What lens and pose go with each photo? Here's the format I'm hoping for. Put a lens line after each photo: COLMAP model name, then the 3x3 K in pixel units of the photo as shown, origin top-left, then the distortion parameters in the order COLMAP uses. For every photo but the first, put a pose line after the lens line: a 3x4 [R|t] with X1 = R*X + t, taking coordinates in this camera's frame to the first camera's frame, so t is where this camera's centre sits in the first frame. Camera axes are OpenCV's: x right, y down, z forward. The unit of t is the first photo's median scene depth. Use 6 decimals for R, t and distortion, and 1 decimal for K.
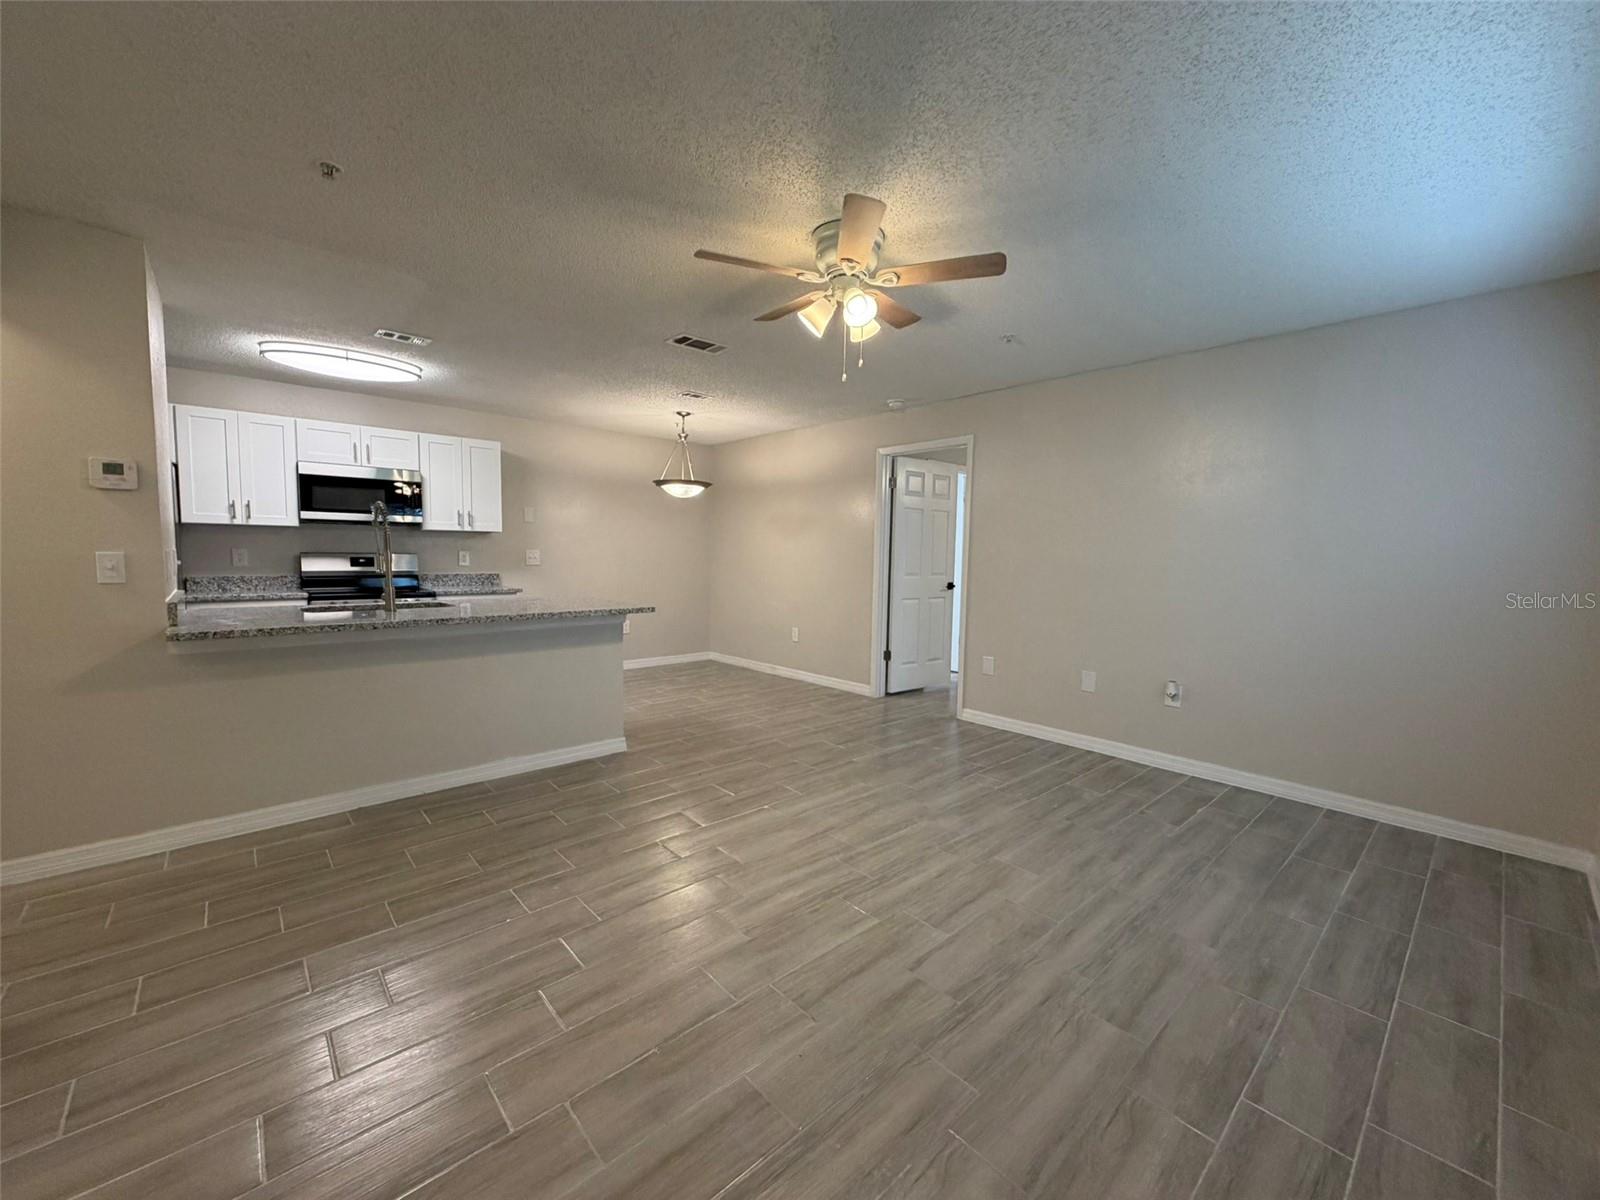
lens RADIAL K [[634.3, 0, 795.4], [0, 634.3, 598.9], [0, 0, 1]] dist [0.000257, 0.000188]
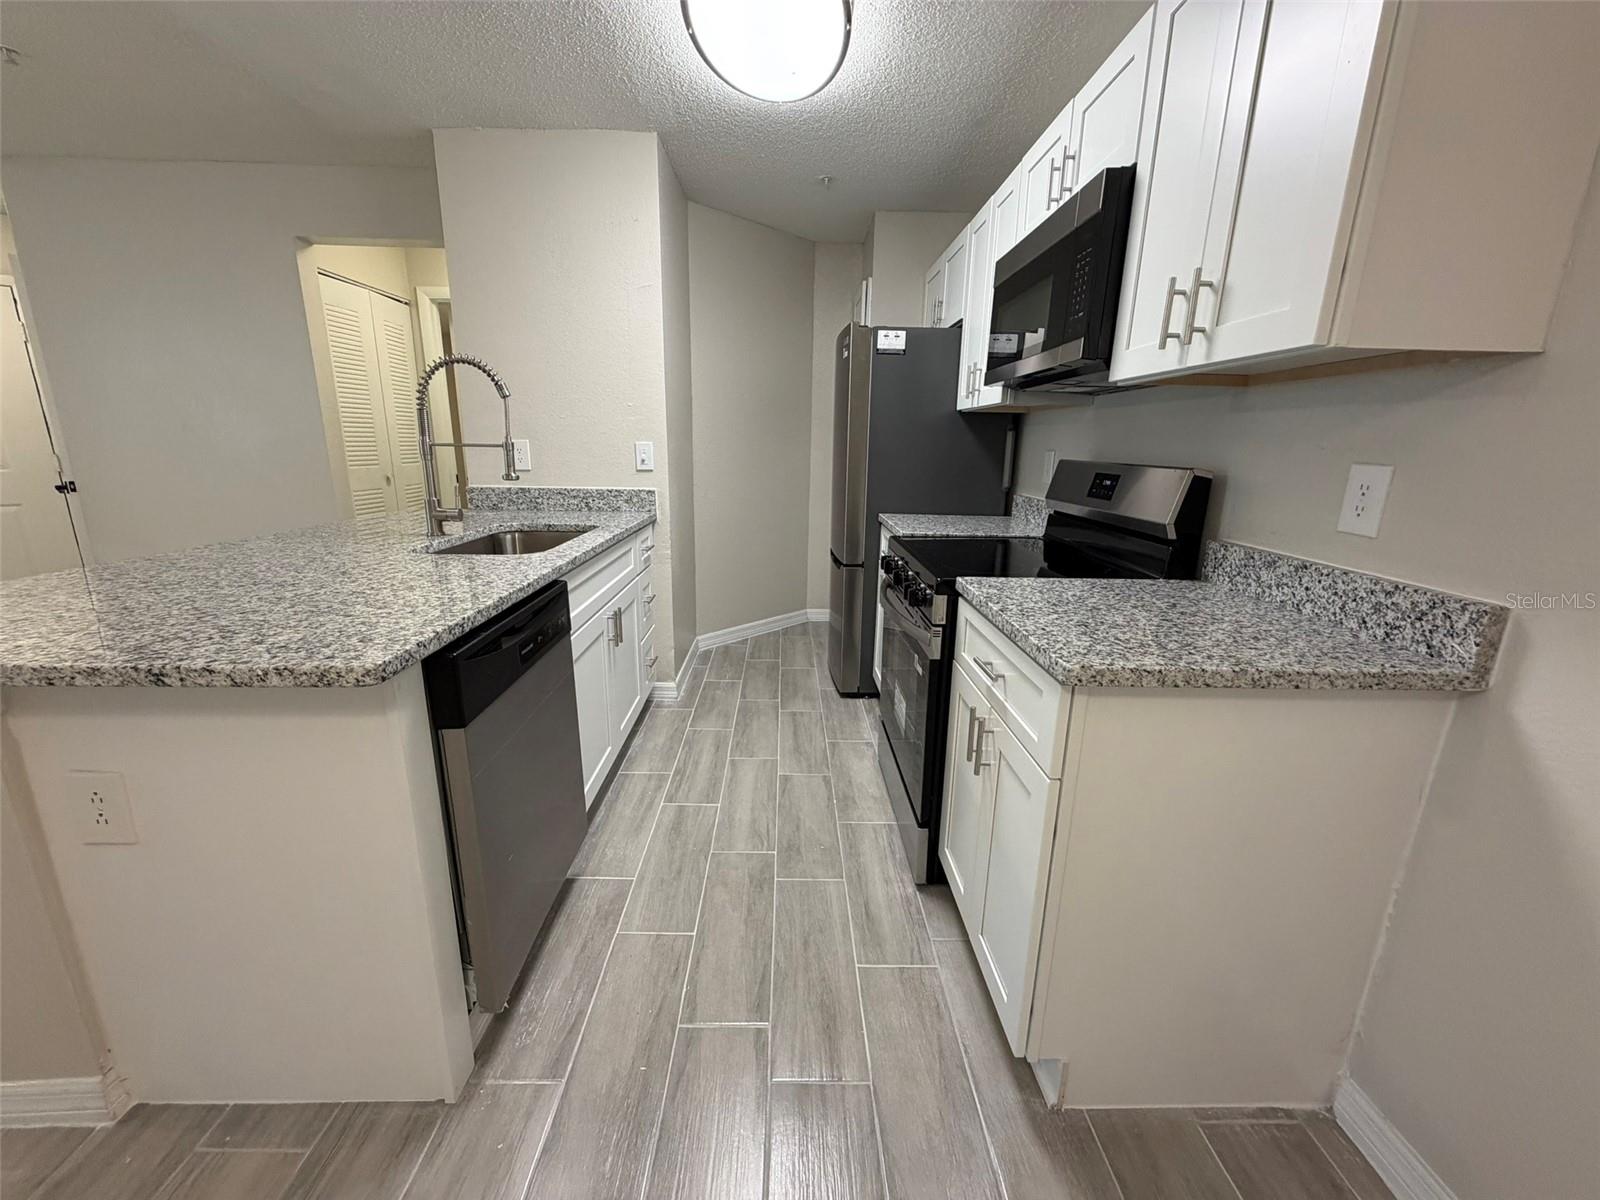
lens RADIAL K [[634.3, 0, 795.4], [0, 634.3, 598.9], [0, 0, 1]] dist [0.000257, 0.000188]
pose [[-0.654209, 0.156163, -0.740016, -0.347253], [-0.084055, 0.957377, 0.276340, -0.110844], [0.751629, 0.242986, -0.613198, 1.473590]]
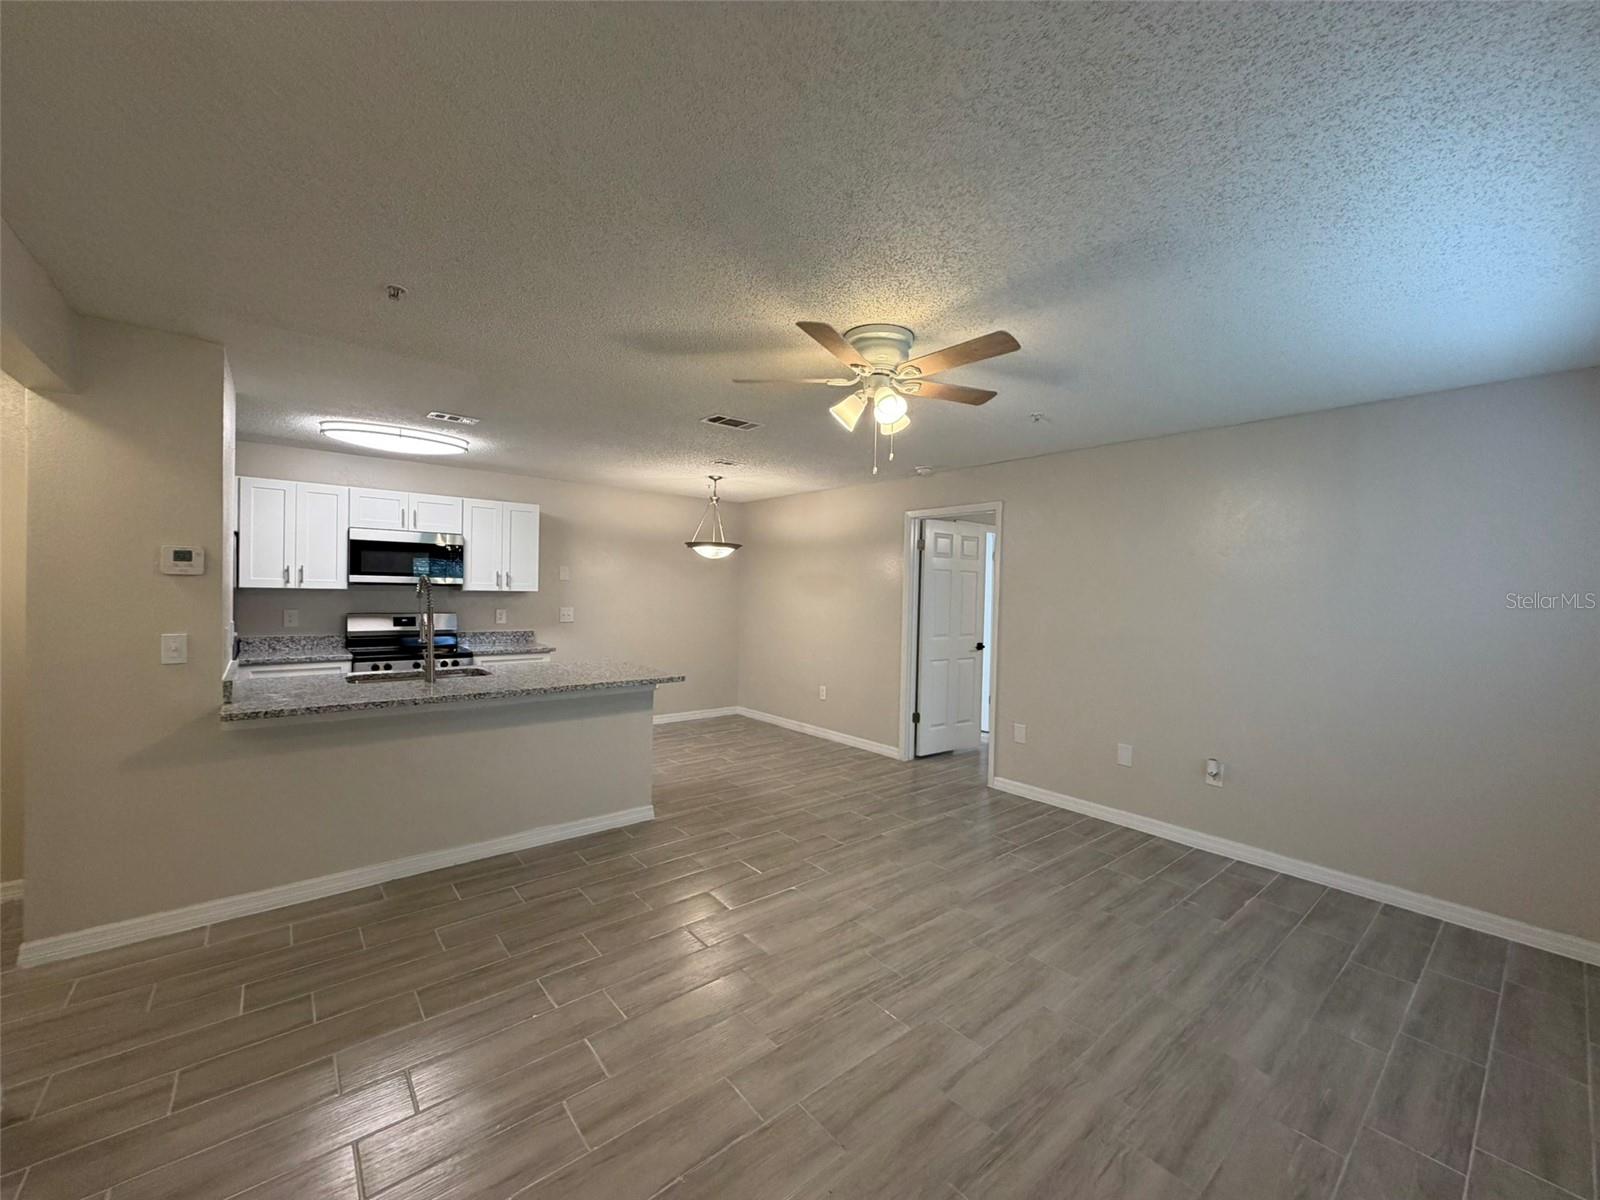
lens RADIAL K [[633.3, 0, 795.5], [0, 633.3, 599.5], [0, 0, 1]] dist [-0.000252, 0.000306]
pose [[0.999086, 0.006161, -0.042297, -0.003796], [-0.008722, 0.998122, -0.060639, -0.049535], [0.041844, 0.060952, 0.997263, -0.006167]]
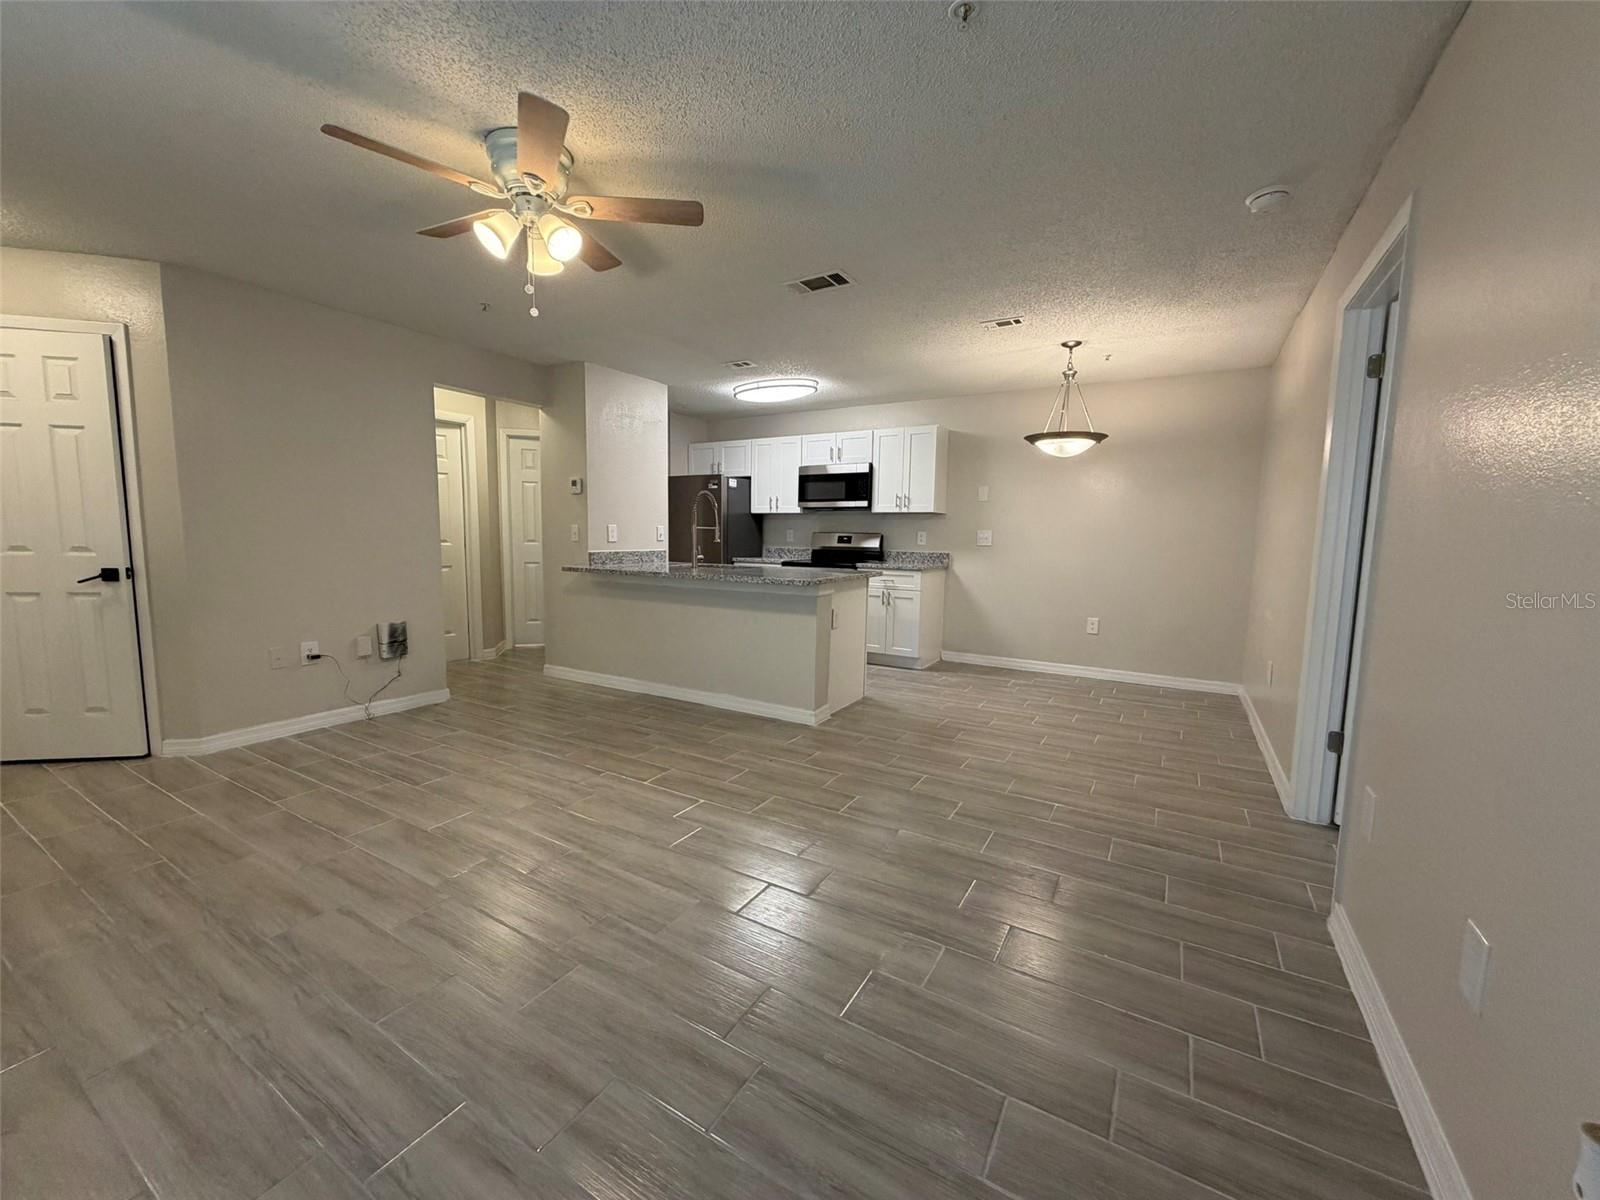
lens RADIAL K [[634.3, 0, 795.4], [0, 634.3, 598.9], [0, 0, 1]] dist [0.000257, 0.000188]
pose [[0.297365, 0.087879, -0.950711, 0.679956], [-0.082543, 0.994393, 0.066099, -0.021332], [0.951189, 0.058819, 0.302951, 0.695768]]
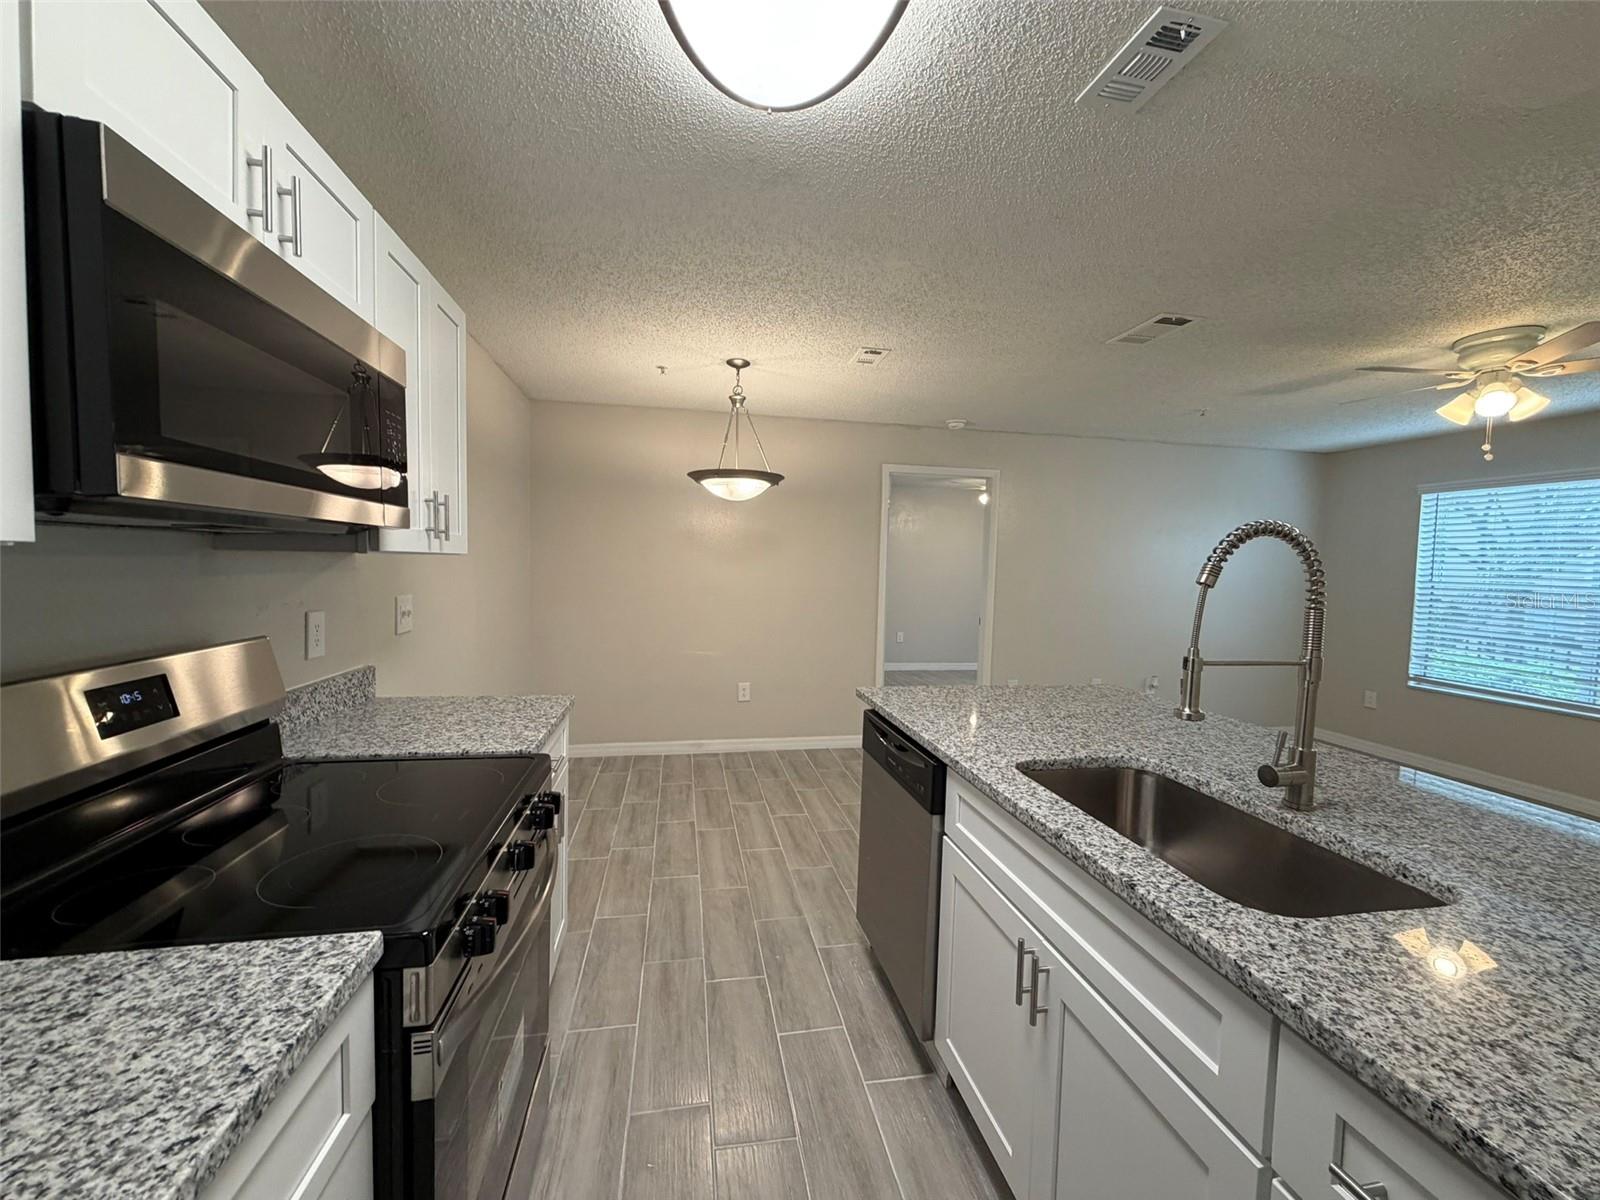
lens RADIAL K [[634.3, 0, 795.4], [0, 634.3, 598.9], [0, 0, 1]] dist [0.000257, 0.000188]
pose [[0.521378, -0.049461, 0.851891, -0.988072], [0.047352, 0.998457, 0.028990, -0.117831], [-0.852011, 0.025224, 0.522916, 0.930116]]
